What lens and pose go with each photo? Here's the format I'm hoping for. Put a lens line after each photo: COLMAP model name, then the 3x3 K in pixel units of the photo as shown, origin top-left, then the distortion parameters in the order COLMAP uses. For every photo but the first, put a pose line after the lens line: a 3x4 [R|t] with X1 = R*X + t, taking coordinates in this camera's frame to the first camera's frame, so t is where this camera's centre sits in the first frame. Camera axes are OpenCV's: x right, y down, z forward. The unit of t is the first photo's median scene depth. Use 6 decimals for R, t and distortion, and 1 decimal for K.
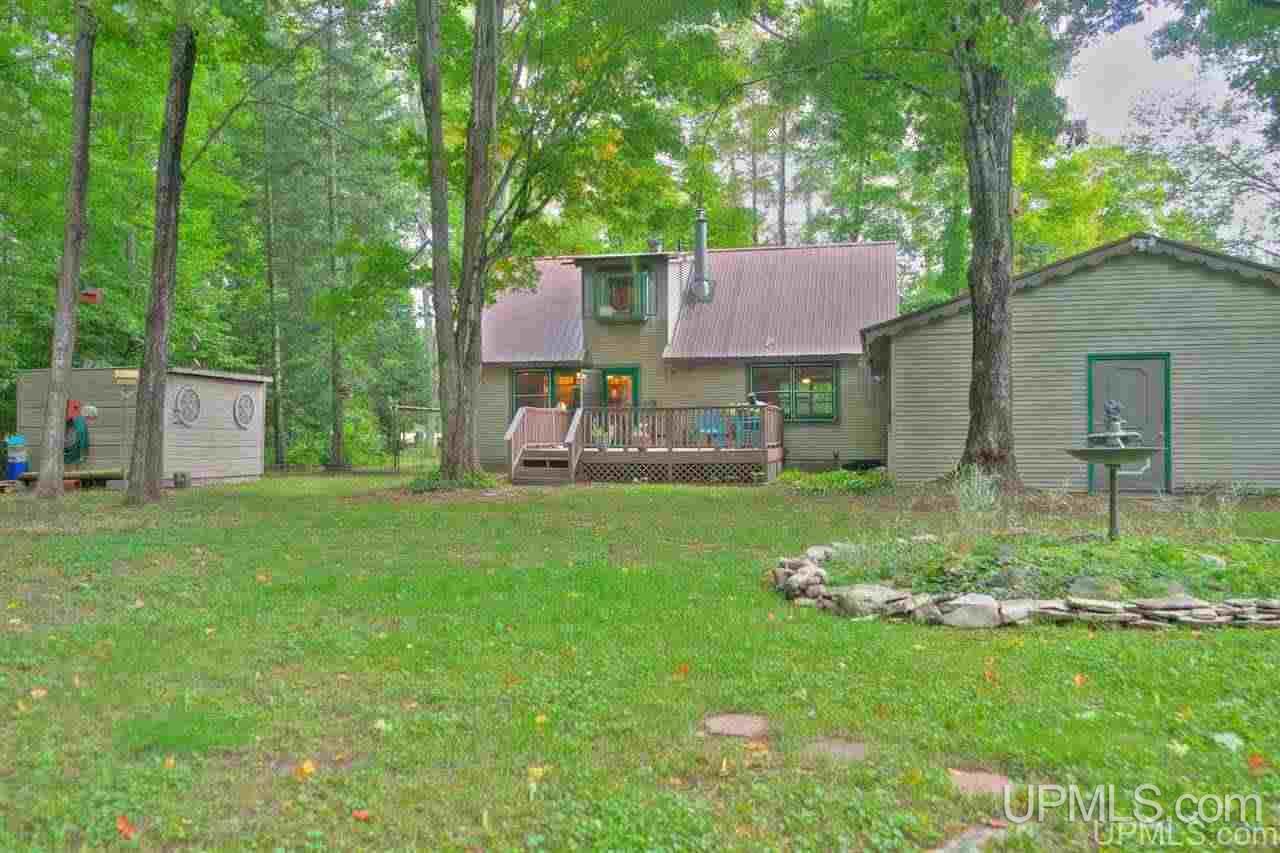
lens RADIAL K [[1019.1, 0, 645.8], [0, 1019.1, 429.2], [0, 0, 1]] dist [-0.003244, -0.000827]
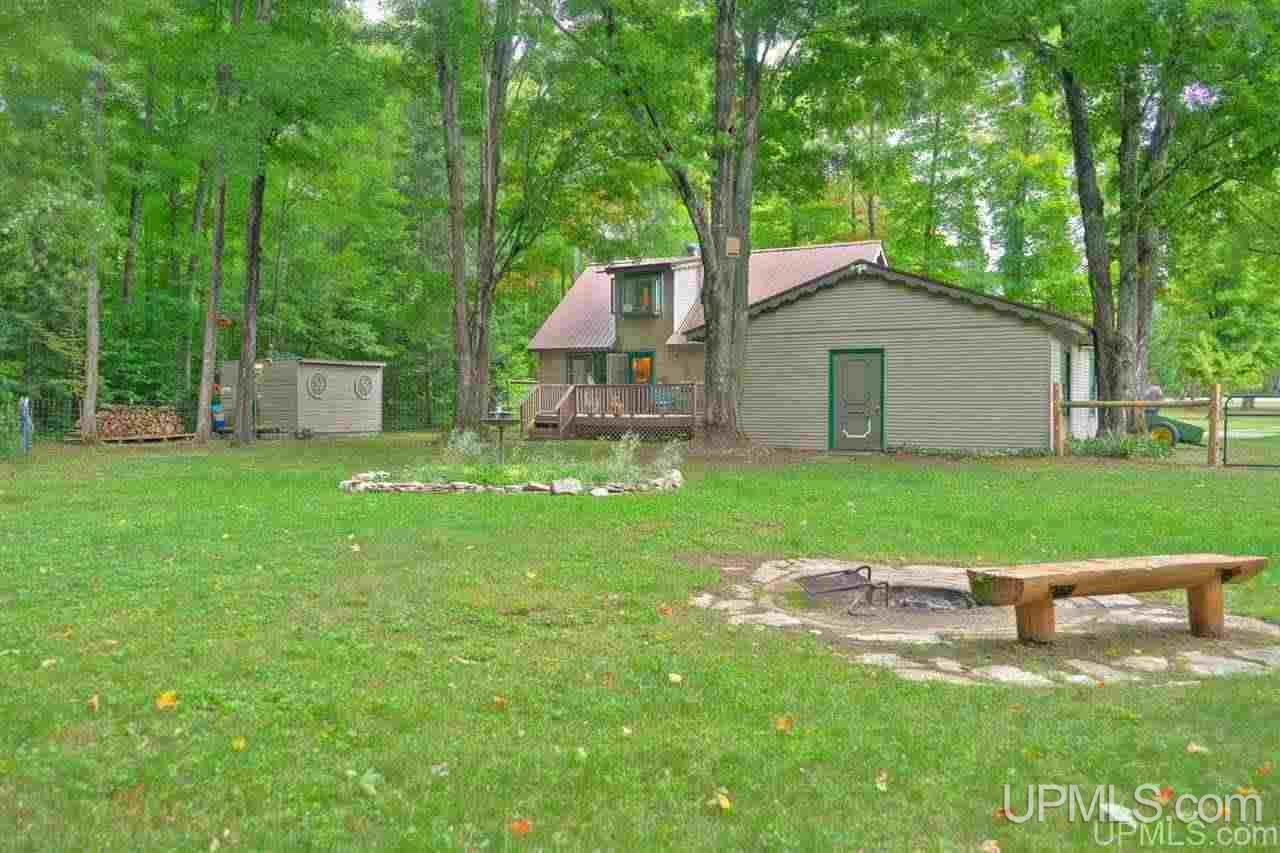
lens RADIAL K [[1019.1, 0, 633.7], [0, 1019.1, 423.1], [0, 0, 1]] dist [-0.003244, -0.000827]
pose [[0.952095, 0.010379, -0.305627, 0.434383], [-0.001081, 0.999532, 0.030575, -0.011665], [0.305801, -0.028779, 0.951660, -0.276821]]
